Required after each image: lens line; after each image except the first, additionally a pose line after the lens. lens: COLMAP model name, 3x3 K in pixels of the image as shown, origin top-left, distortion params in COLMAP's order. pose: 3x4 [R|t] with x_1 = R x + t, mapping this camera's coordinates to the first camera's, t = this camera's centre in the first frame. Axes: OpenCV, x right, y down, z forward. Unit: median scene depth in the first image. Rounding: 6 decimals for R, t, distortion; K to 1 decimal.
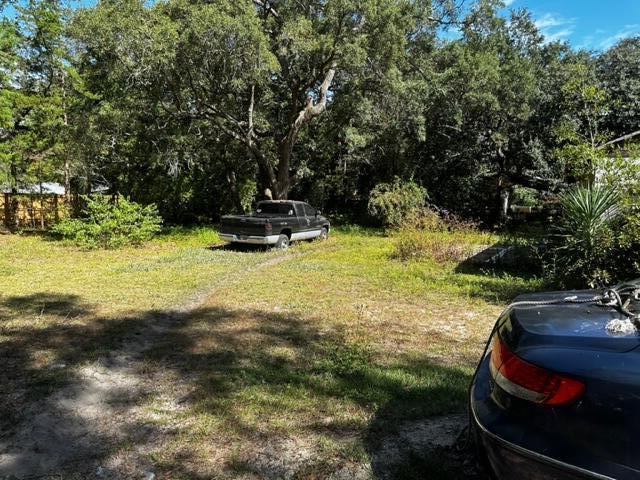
lens RADIAL K [[452.7, 0, 323.6], [0, 452.7, 236.9], [0, 0, 1]] dist [0.006242, -0.012273]
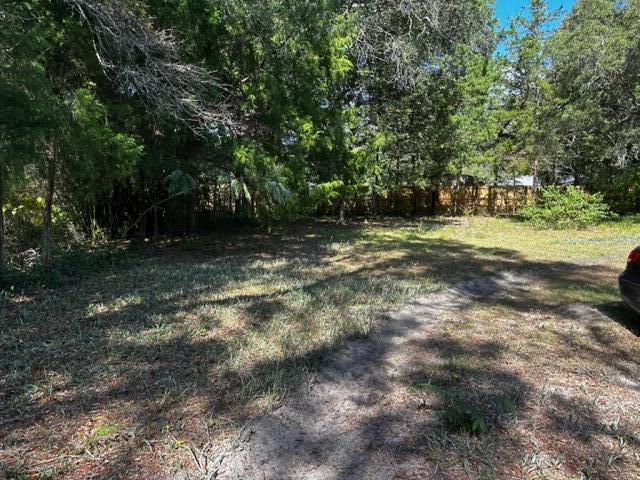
lens RADIAL K [[452.7, 0, 322.4], [0, 452.7, 239.9], [0, 0, 1]] dist [0.006242, -0.012273]
pose [[0.563455, 0.073534, -0.822868, 0.142167], [-0.052263, 0.997209, 0.053326, 0.016902], [0.824492, 0.012959, 0.565725, -0.174003]]
